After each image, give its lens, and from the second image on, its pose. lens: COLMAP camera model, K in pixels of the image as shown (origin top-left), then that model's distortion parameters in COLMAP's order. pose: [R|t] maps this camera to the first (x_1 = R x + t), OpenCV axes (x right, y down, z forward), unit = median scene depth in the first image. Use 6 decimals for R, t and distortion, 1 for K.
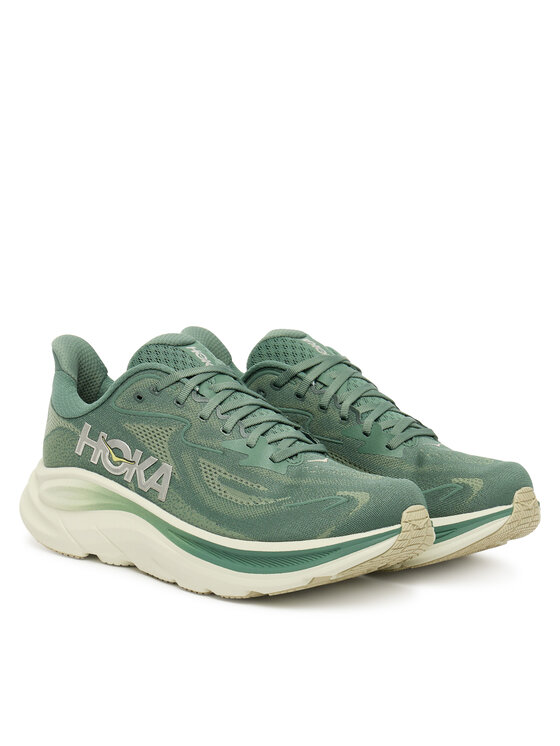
lens RADIAL K [[1760.7, 0, 279.0], [0, 1760.7, 373.2], [0, 0, 1]] dist [-0.006120, 0.000000]
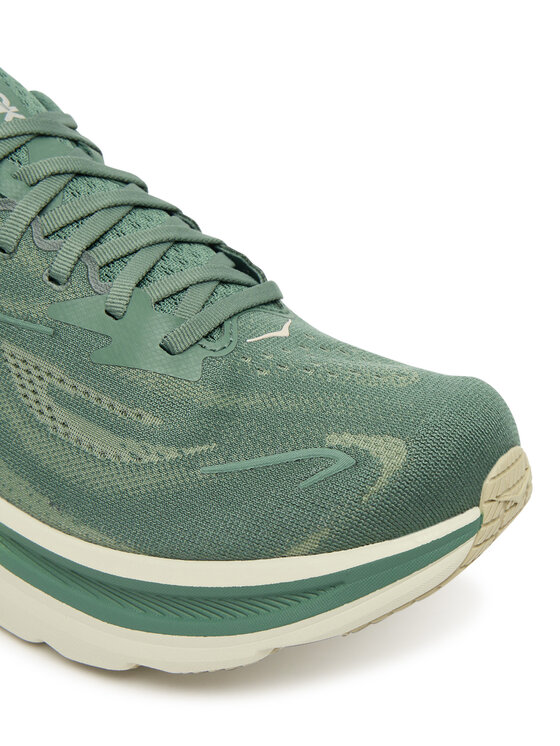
lens RADIAL K [[1076.7, 0, 285.1], [0, 1076.7, 371.1], [0, 0, 1]] dist [-0.091886, 0.000000]
pose [[0.994070, -0.065076, 0.087122, 0.001655], [0.034270, 0.947821, 0.316957, -0.028115], [-0.103202, -0.312092, 0.944430, 0.736263]]
